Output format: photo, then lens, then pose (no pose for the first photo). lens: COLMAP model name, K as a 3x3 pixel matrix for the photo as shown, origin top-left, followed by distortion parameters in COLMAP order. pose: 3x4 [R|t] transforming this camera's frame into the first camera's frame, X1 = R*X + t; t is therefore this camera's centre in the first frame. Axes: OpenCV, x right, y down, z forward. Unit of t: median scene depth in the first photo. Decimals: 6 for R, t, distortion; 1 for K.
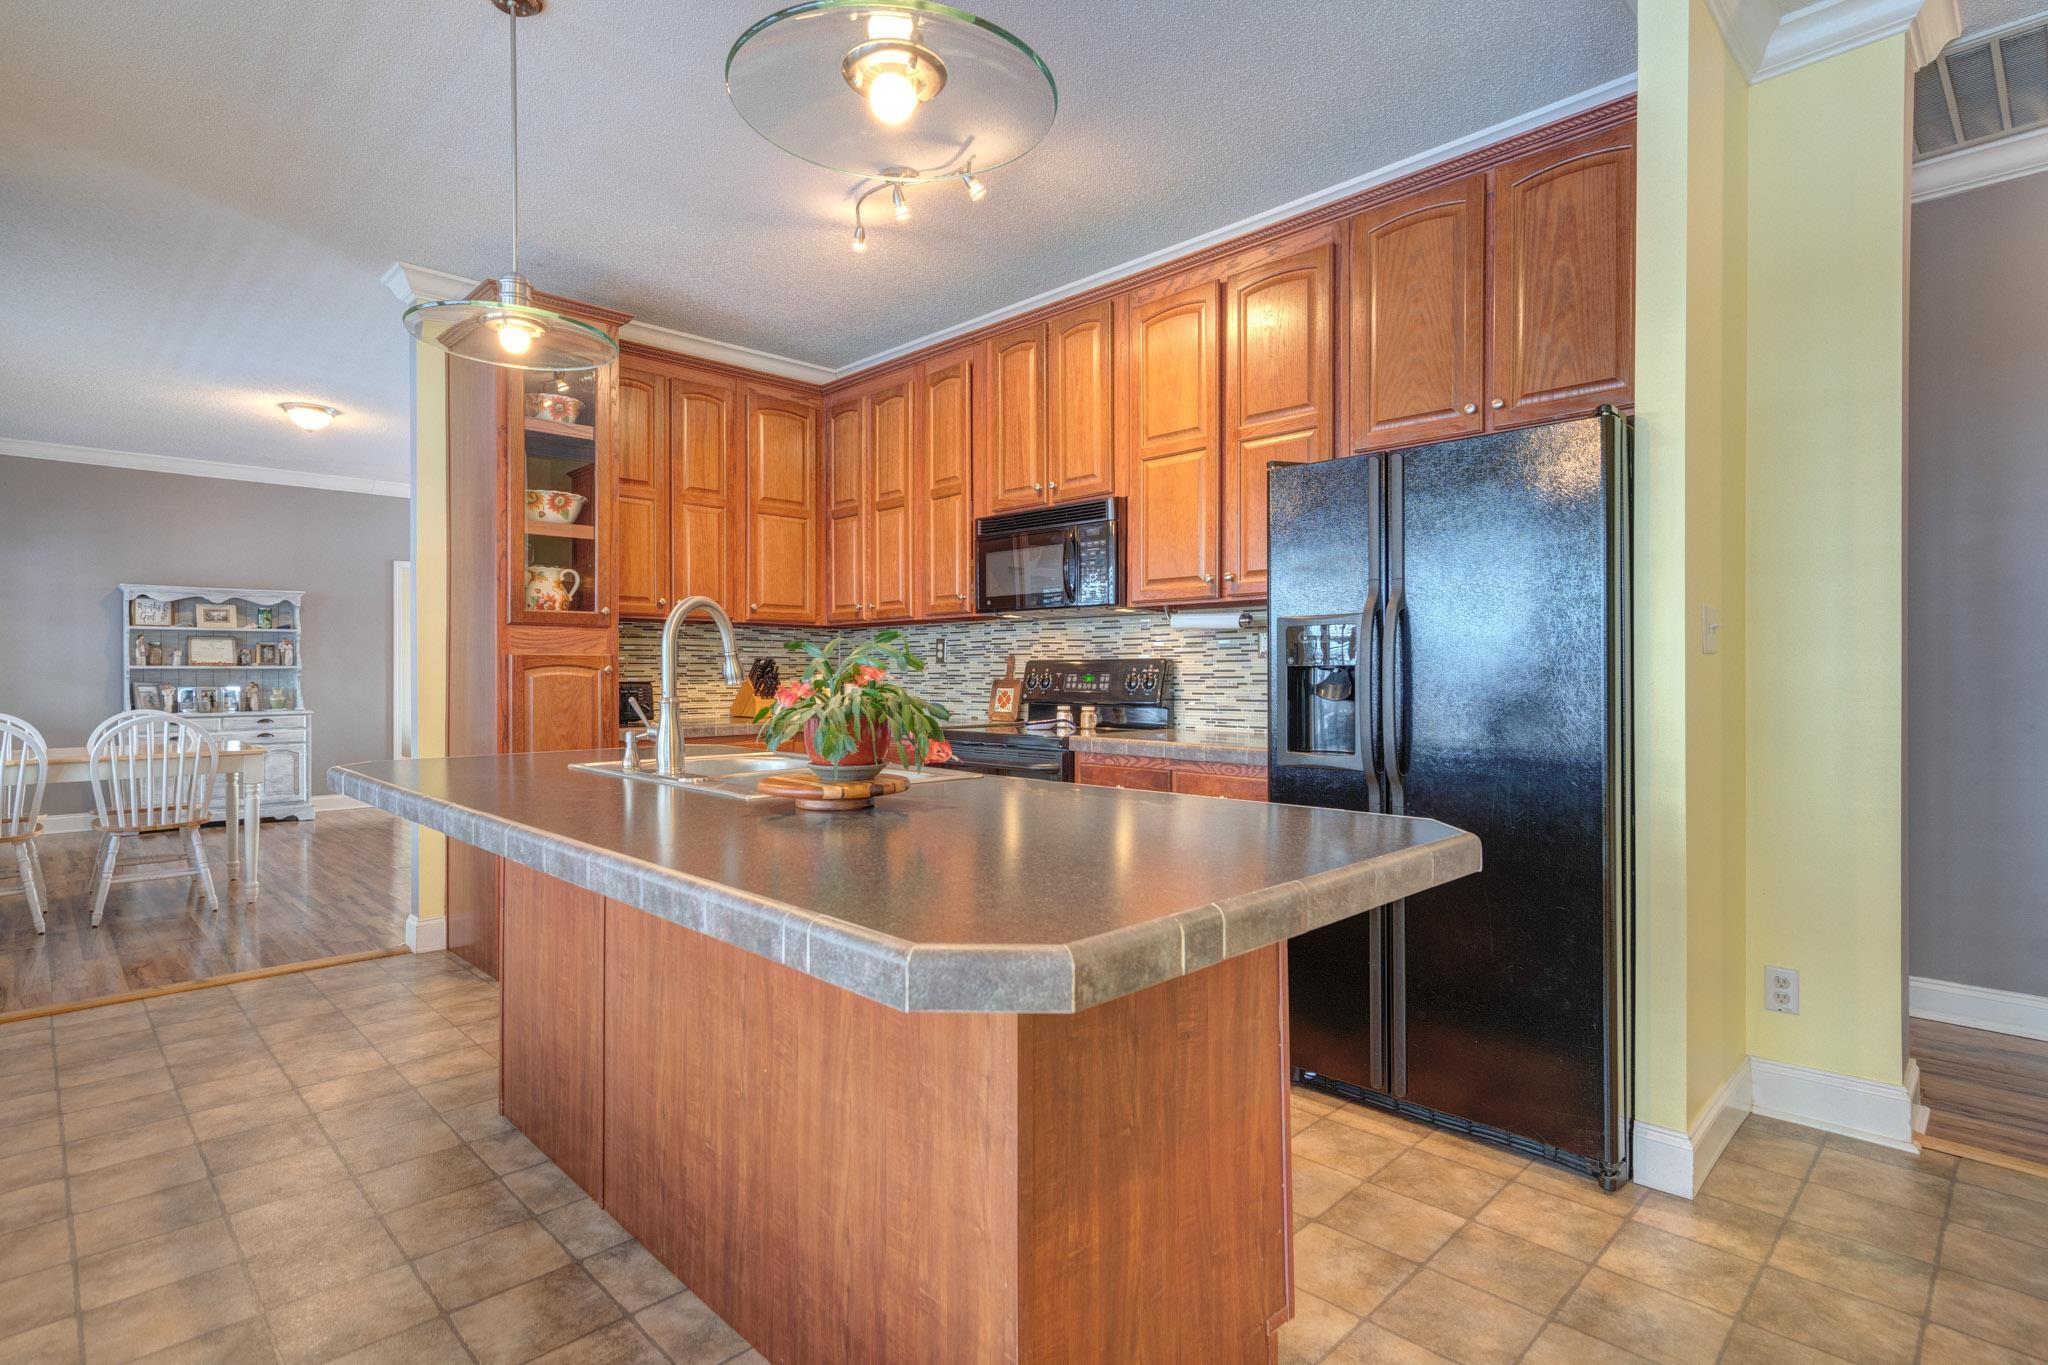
lens RADIAL K [[1021.1, 0, 1017.3], [0, 1021.1, 672.9], [0, 0, 1]] dist [0.002581, 0.001198]
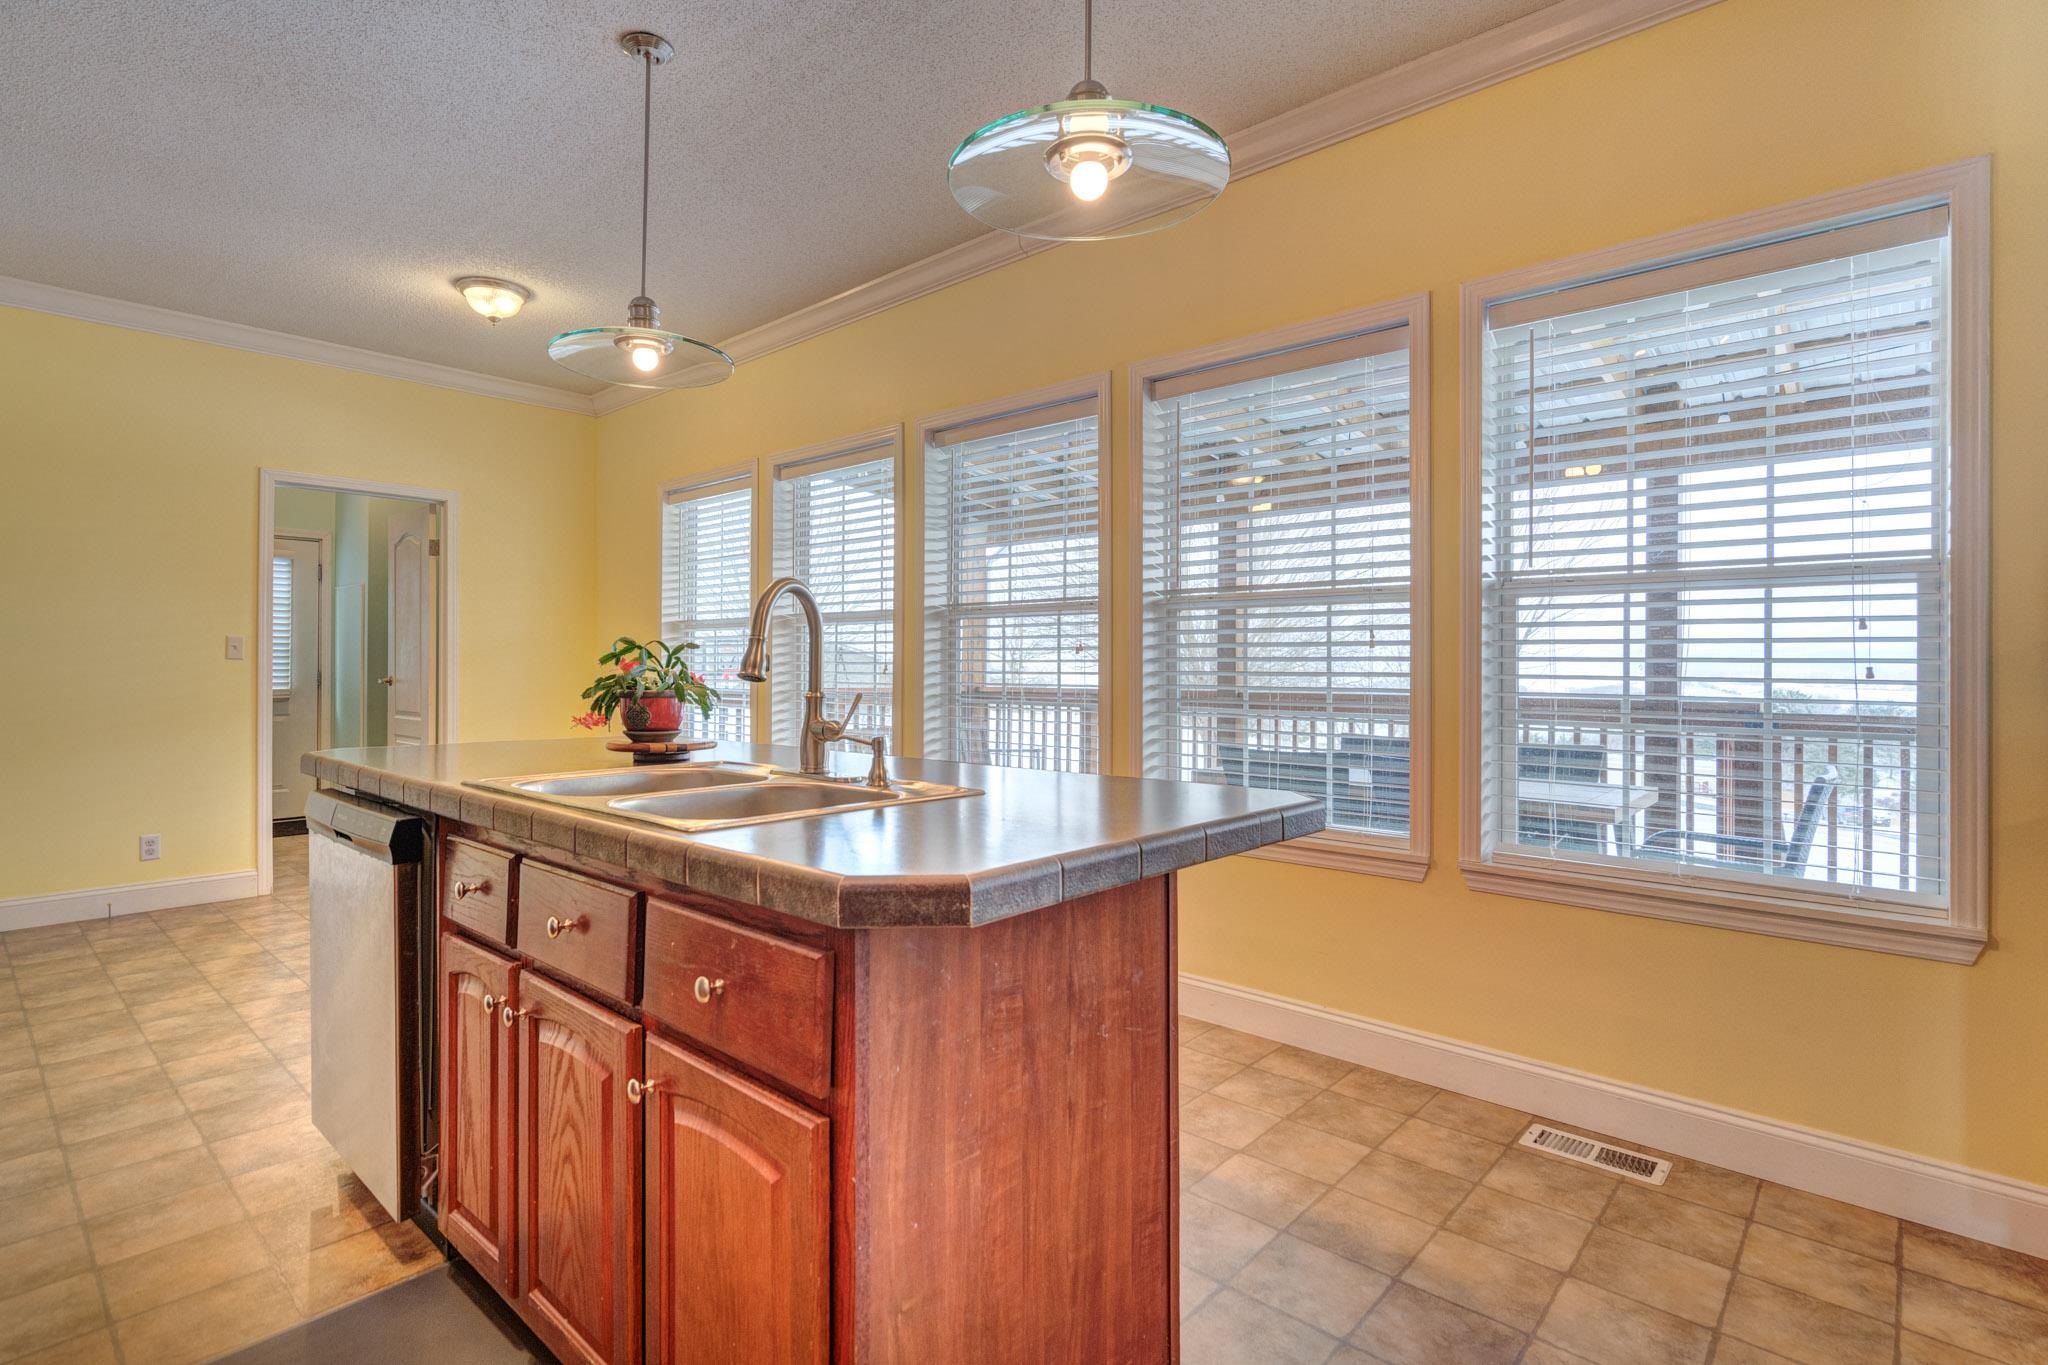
lens RADIAL K [[984.0, 0, 1019.0], [0, 984.0, 666.9], [0, 0, 1]] dist [0.000318, 0.001462]
pose [[-0.998022, -0.004390, -0.062709, -0.207865], [-0.004364, 0.999990, -0.000547, -0.000301], [0.062711, -0.000272, -0.998032, 0.851414]]
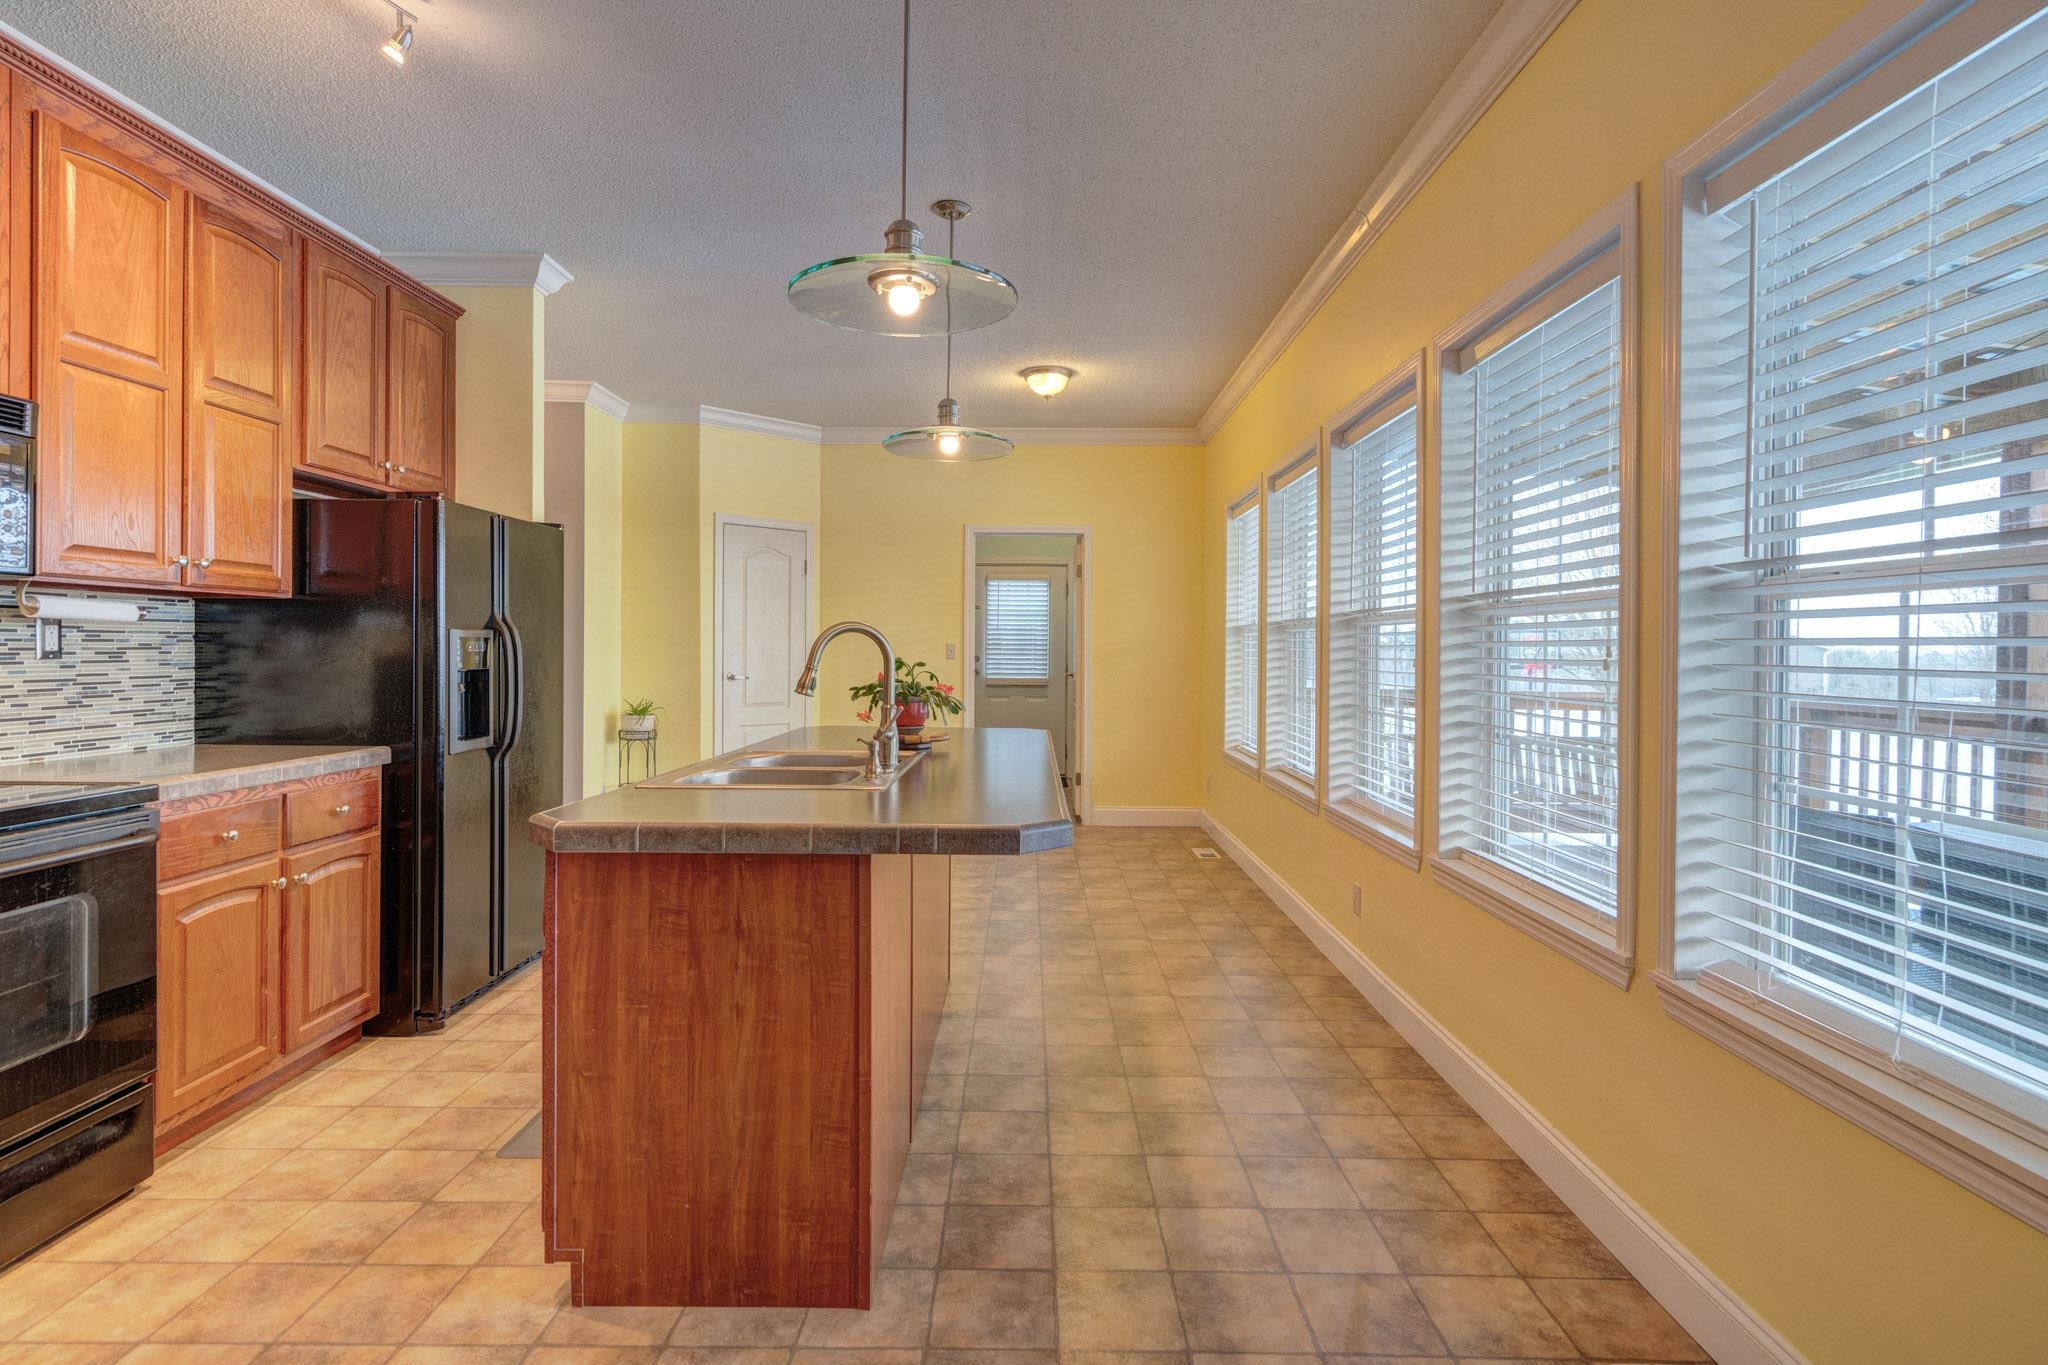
lens RADIAL K [[1012.3, 0, 1026.1], [0, 1012.3, 654.8], [0, 0, 1]] dist [0.002213, 0.000987]
pose [[-0.712315, -0.009575, 0.701795, -0.594430], [-0.007408, 0.999954, 0.006124, -0.021072], [-0.701821, -0.000836, -0.712353, 0.786056]]
